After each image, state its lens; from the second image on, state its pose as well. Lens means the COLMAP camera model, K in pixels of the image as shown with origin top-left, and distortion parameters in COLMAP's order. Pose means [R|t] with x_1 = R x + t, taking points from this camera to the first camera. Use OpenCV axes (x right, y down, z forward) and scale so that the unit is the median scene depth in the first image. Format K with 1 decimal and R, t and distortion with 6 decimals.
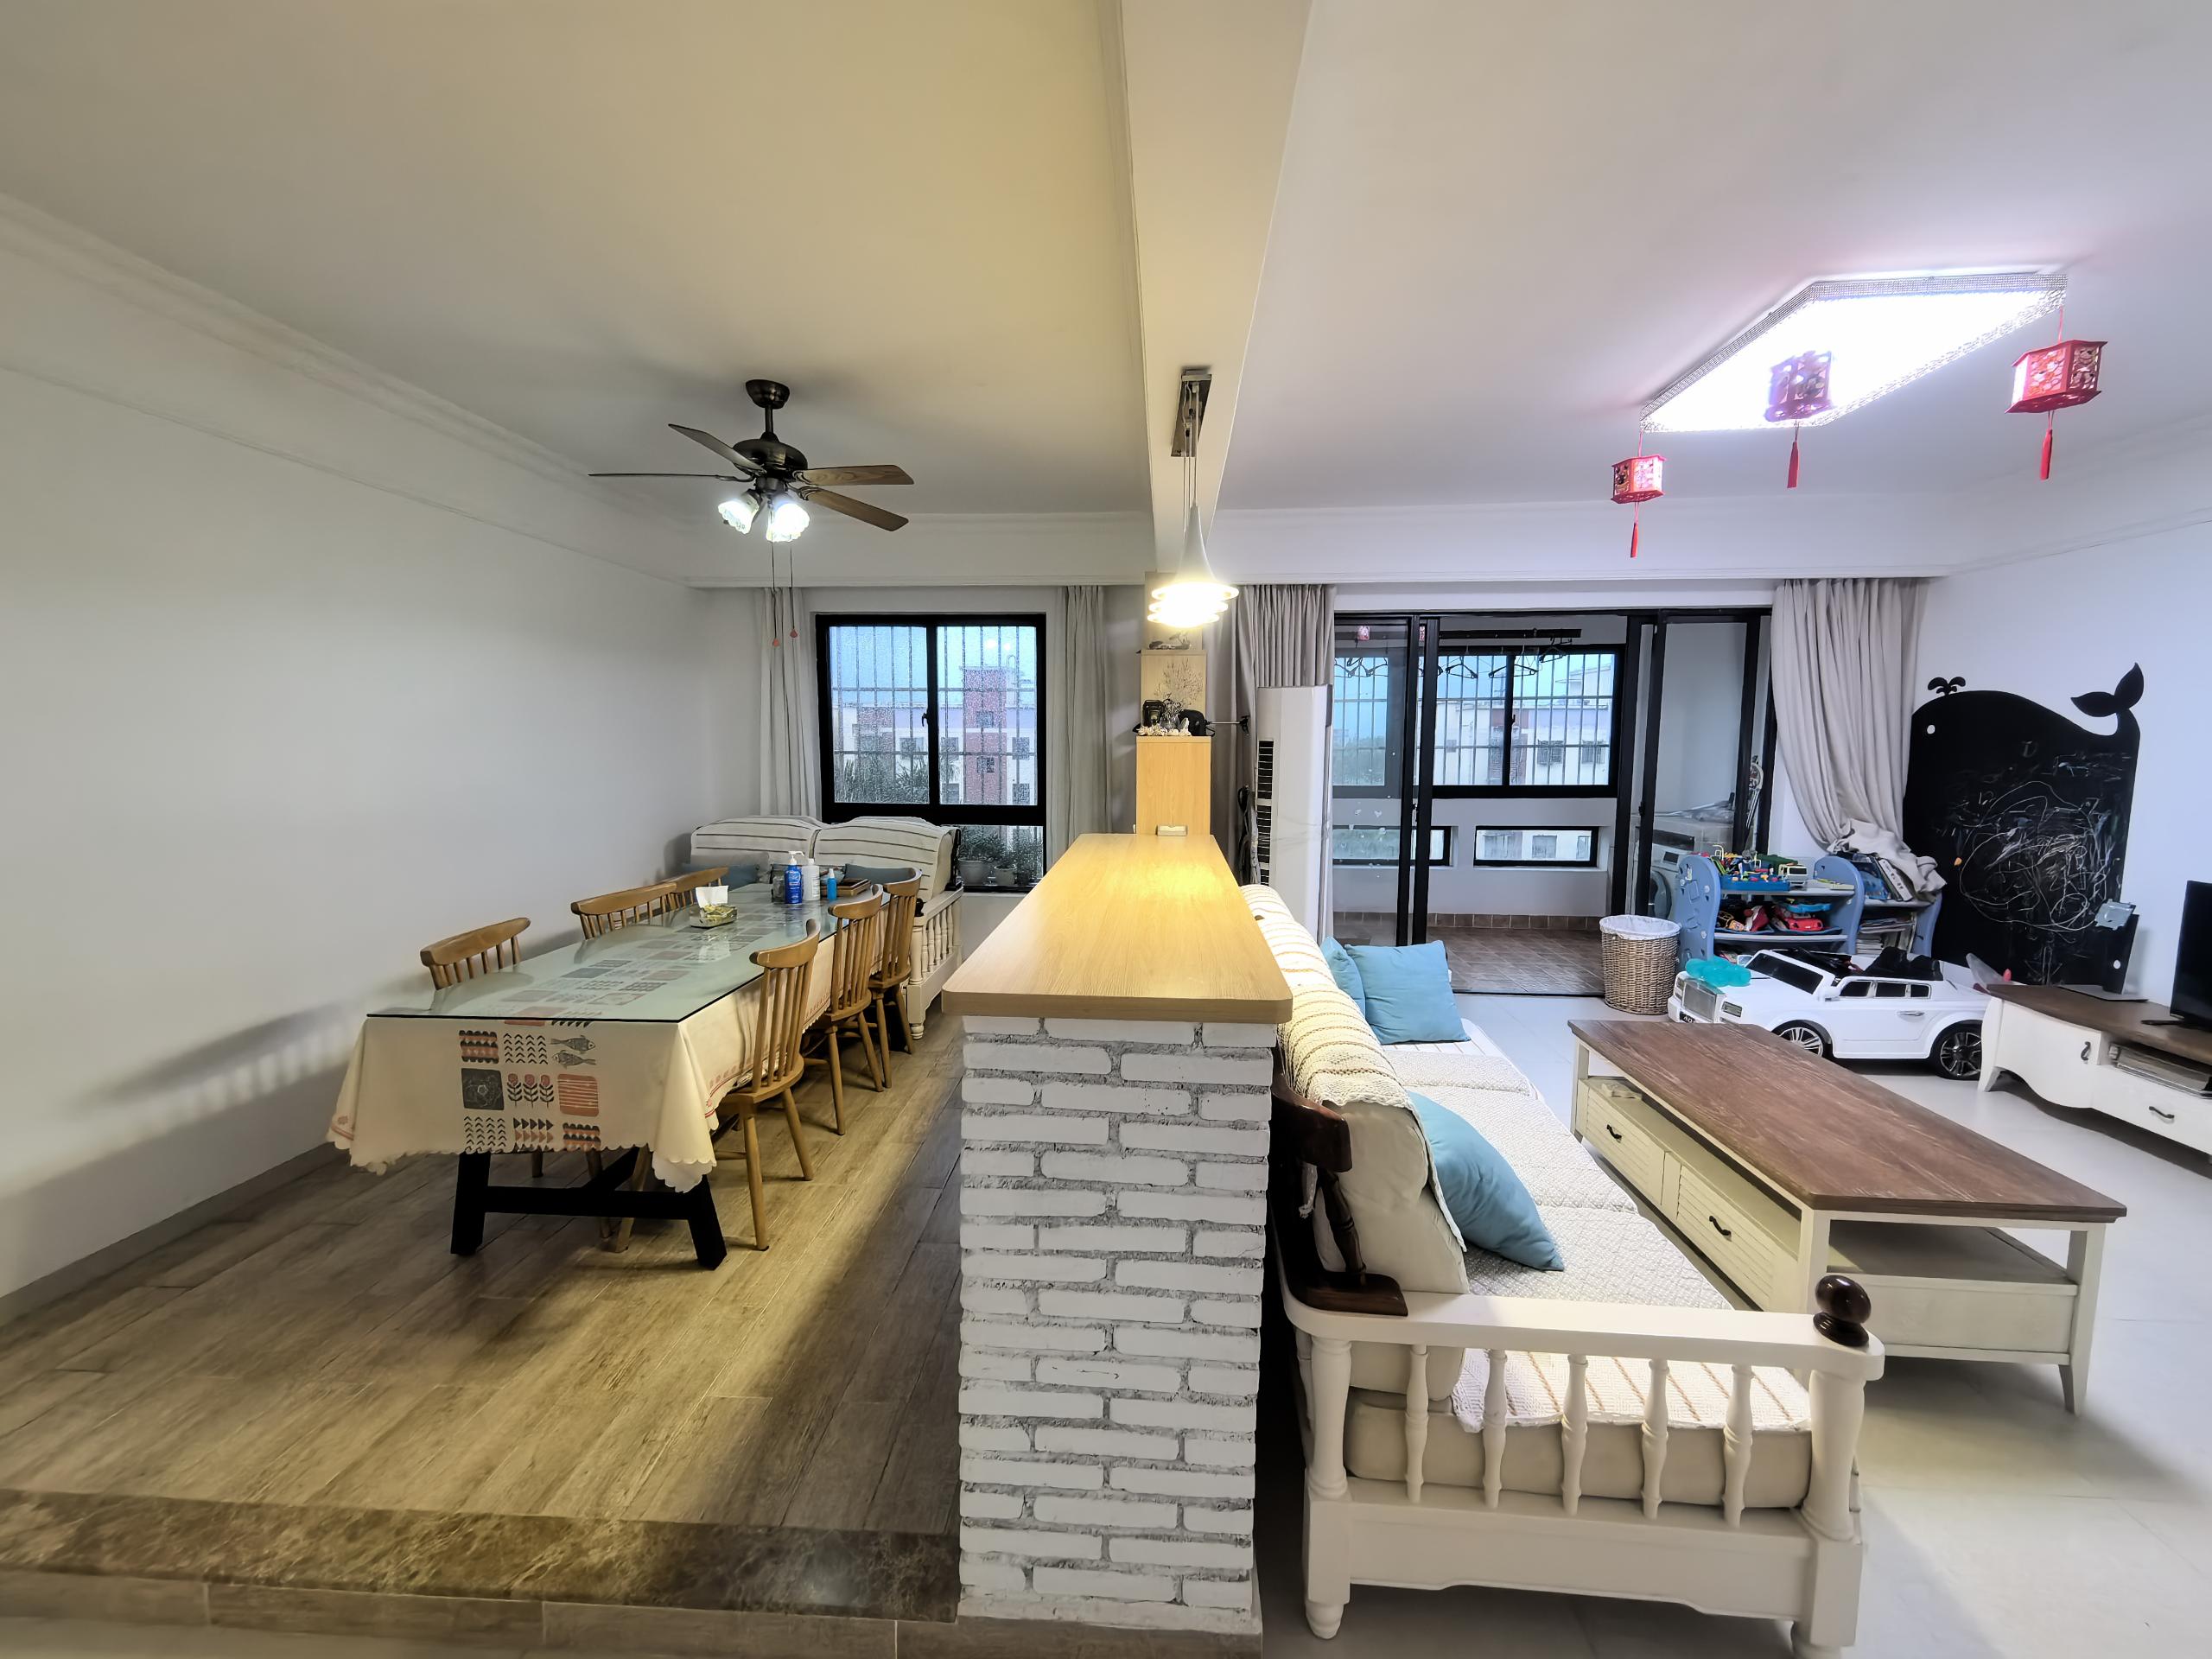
lens RADIAL K [[867.8, 0, 1113.5], [0, 867.8, 826.9], [0, 0, 1]] dist [0.015128, -0.003581]
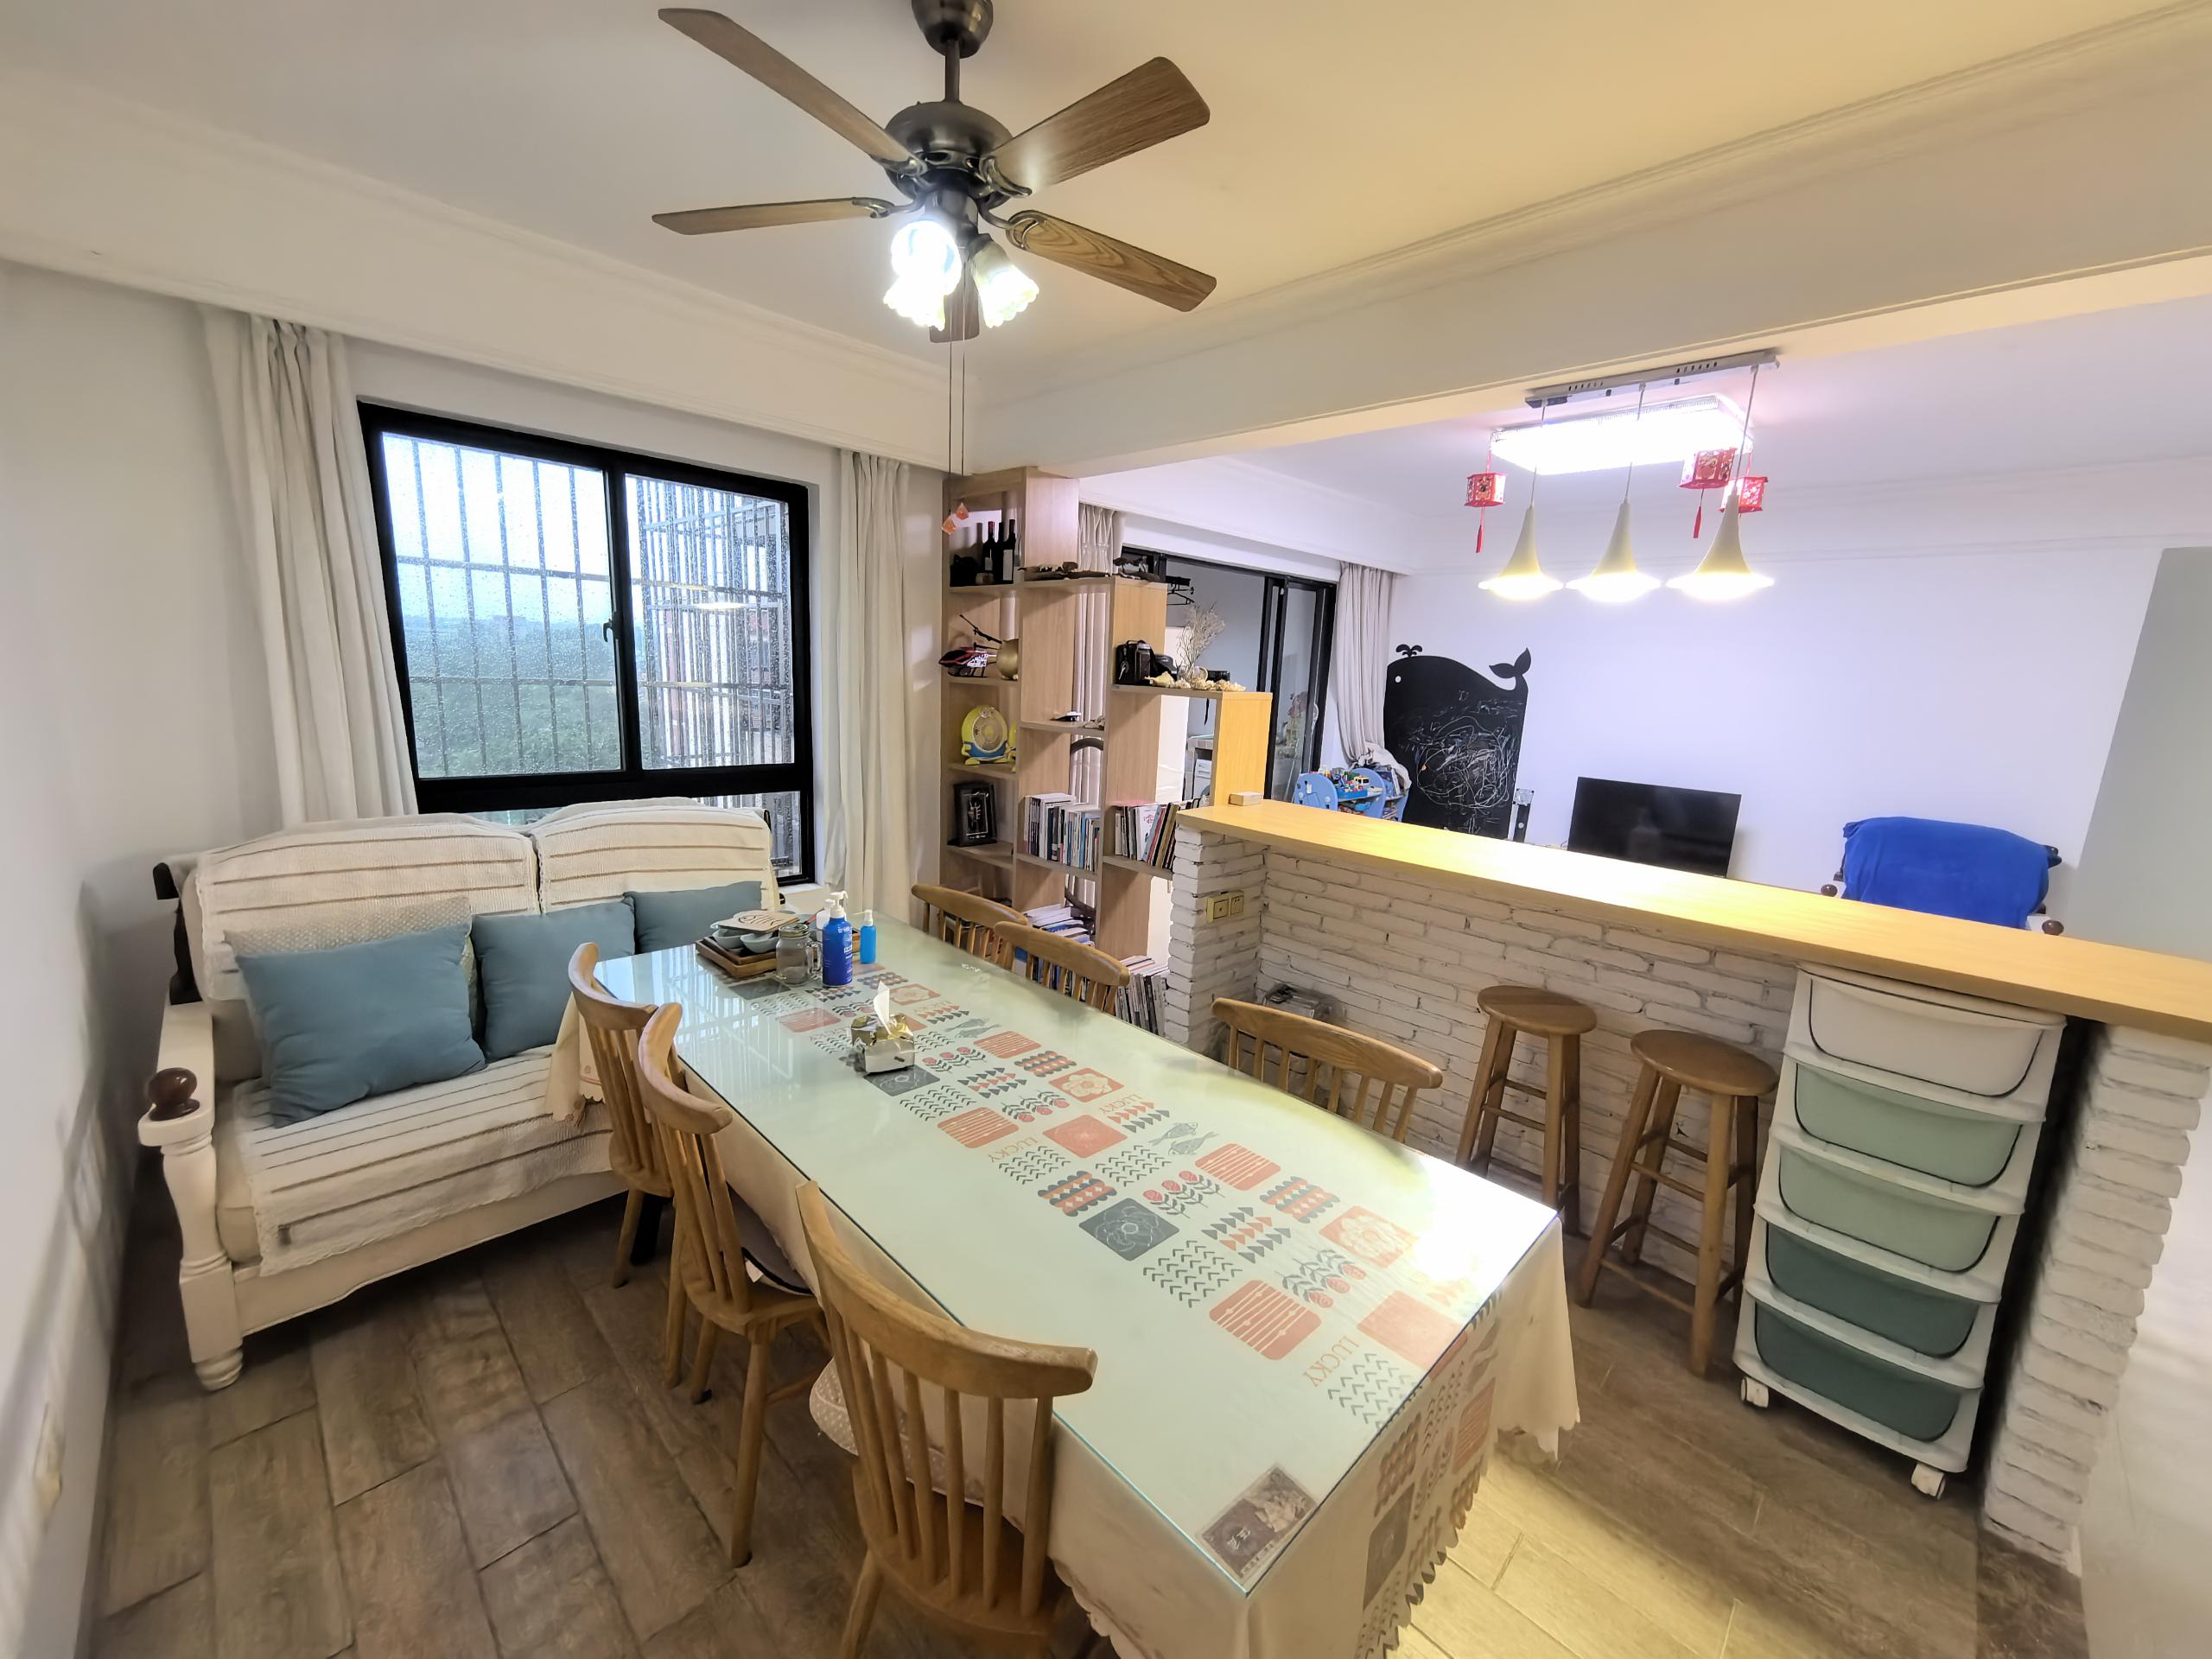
lens RADIAL K [[867.8, 0, 1115.5], [0, 867.8, 825.9], [0, 0, 1]] dist [0.015128, -0.003581]
pose [[0.655770, -0.113096, 0.746441, -0.600630], [0.028633, 0.991730, 0.125106, -0.073071], [-0.754417, -0.060668, 0.653586, 0.446823]]
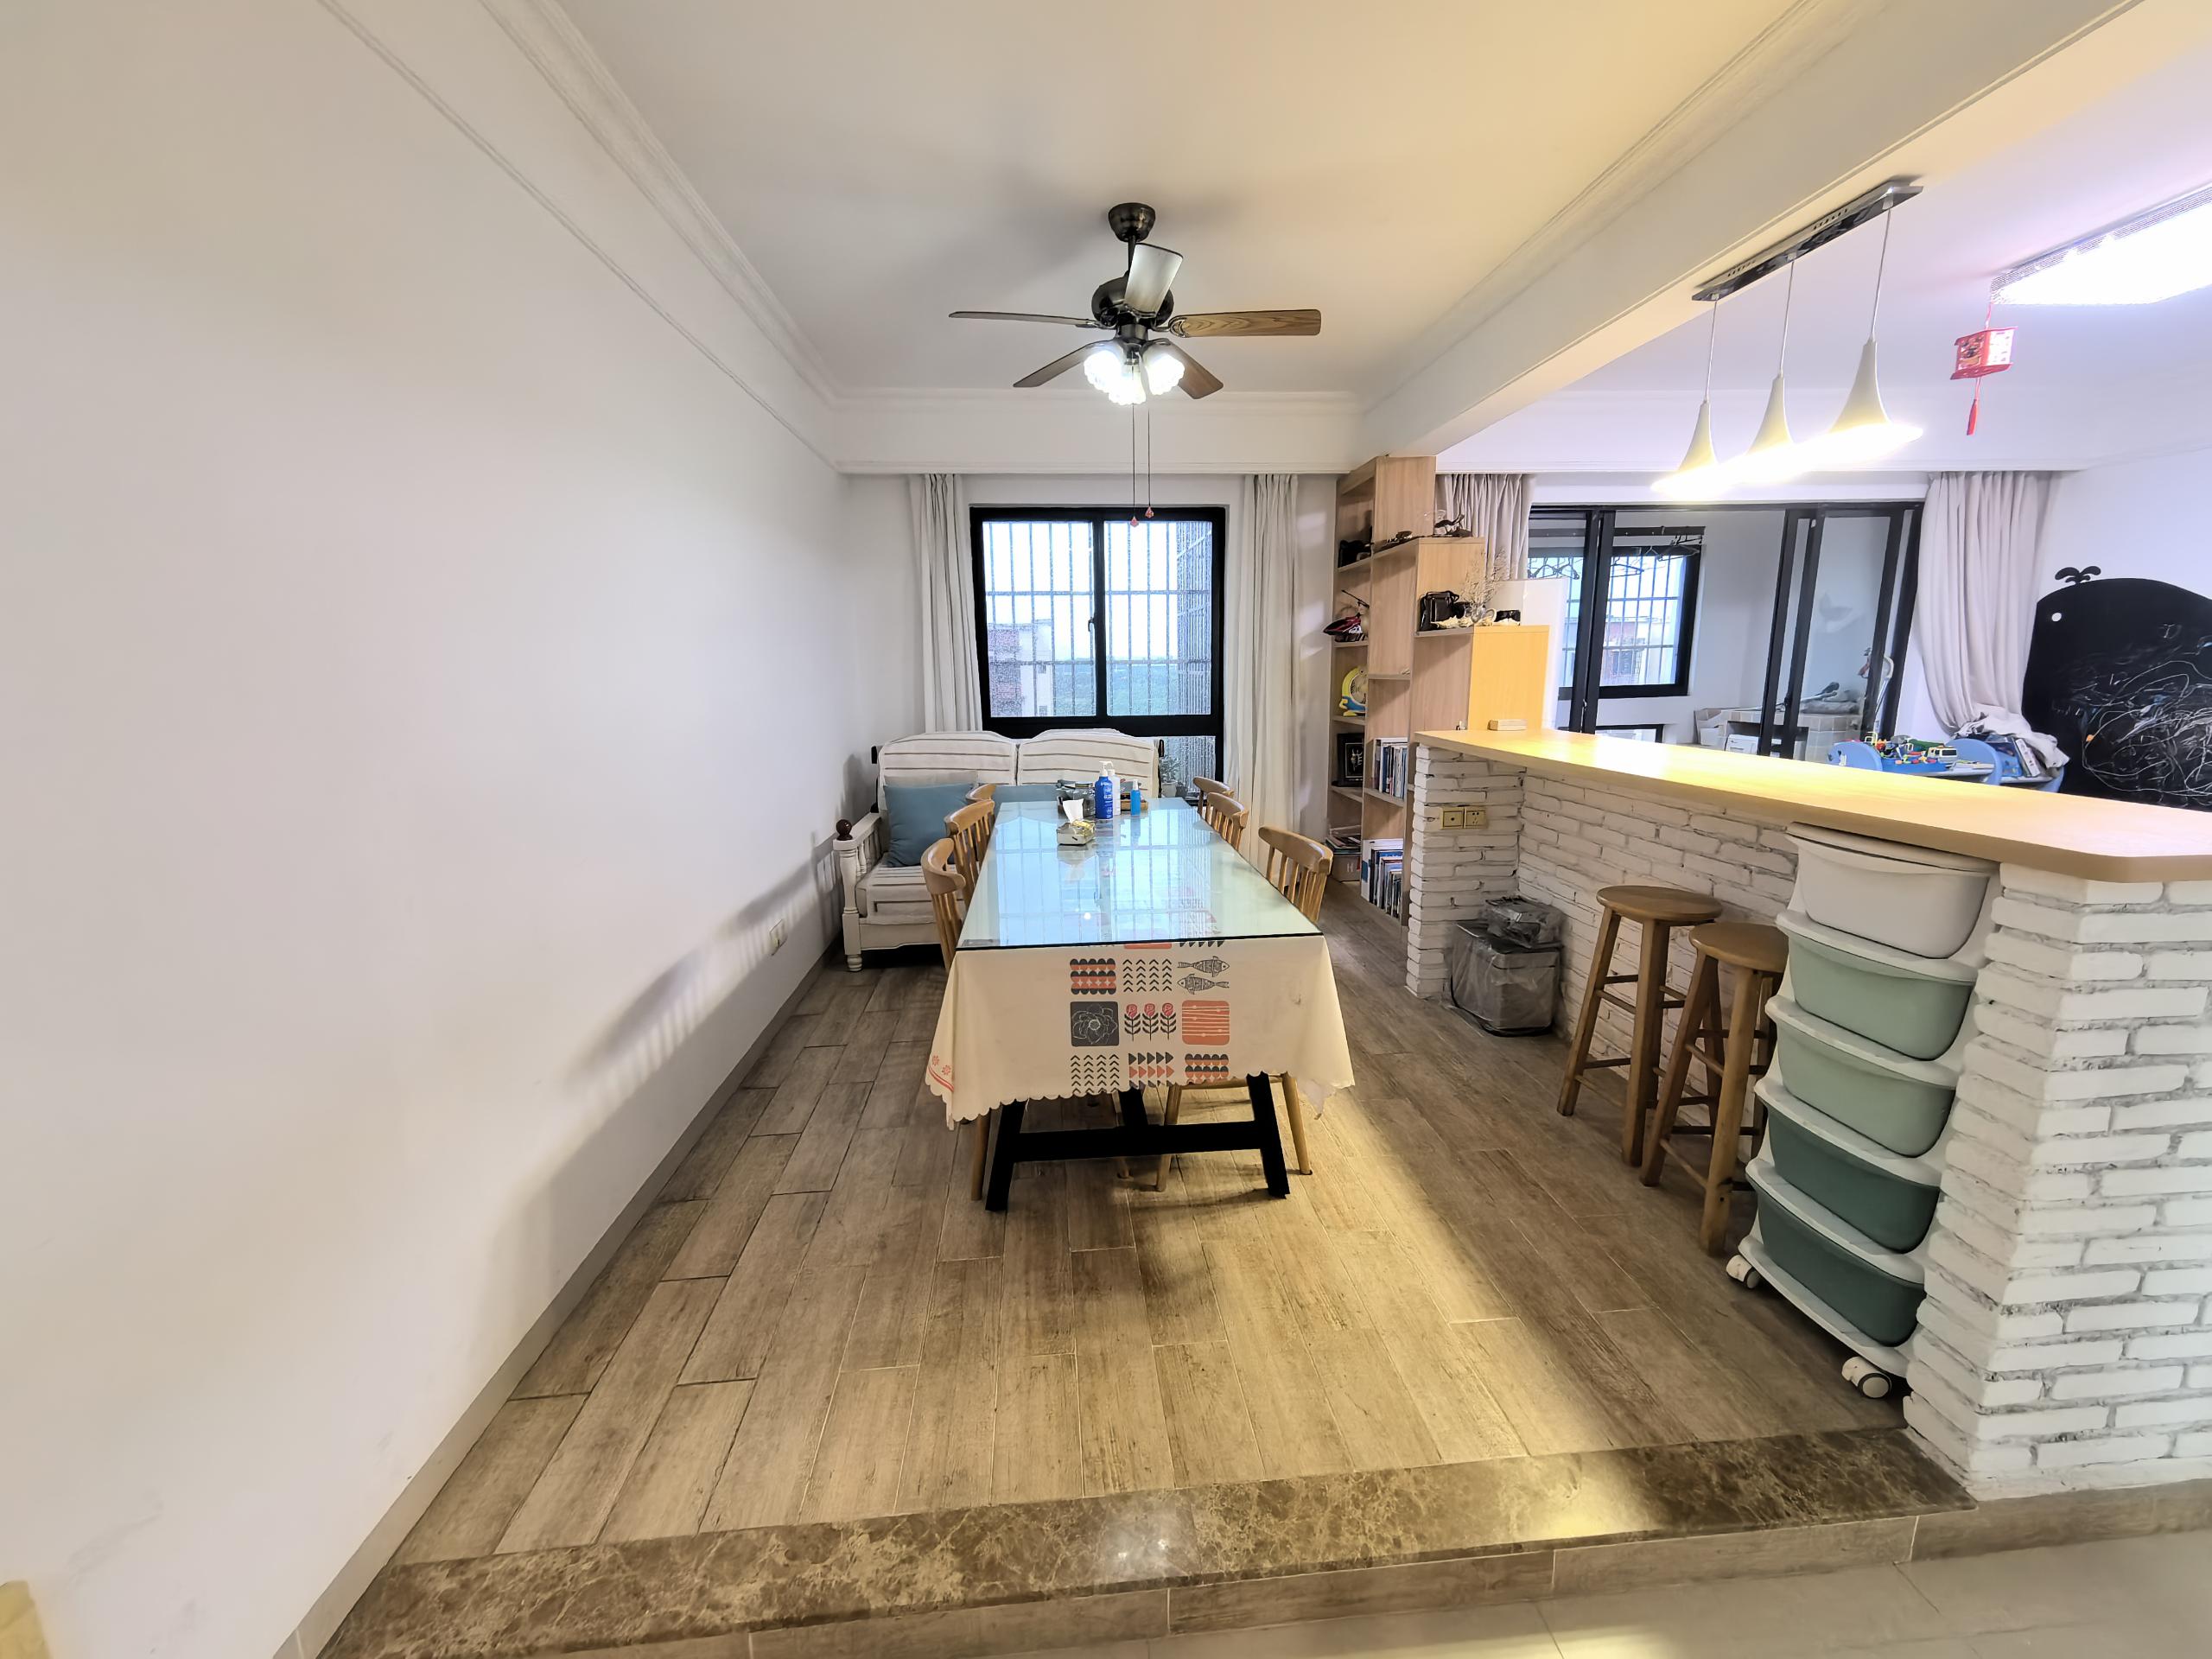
lens RADIAL K [[867.8, 0, 1114.0], [0, 867.8, 827.6], [0, 0, 1]] dist [0.015128, -0.003581]
pose [[0.989909, -0.044575, 0.134513, -0.435471], [0.032738, 0.995497, 0.088960, 0.014595], [-0.137873, -0.083659, 0.986910, 0.083277]]
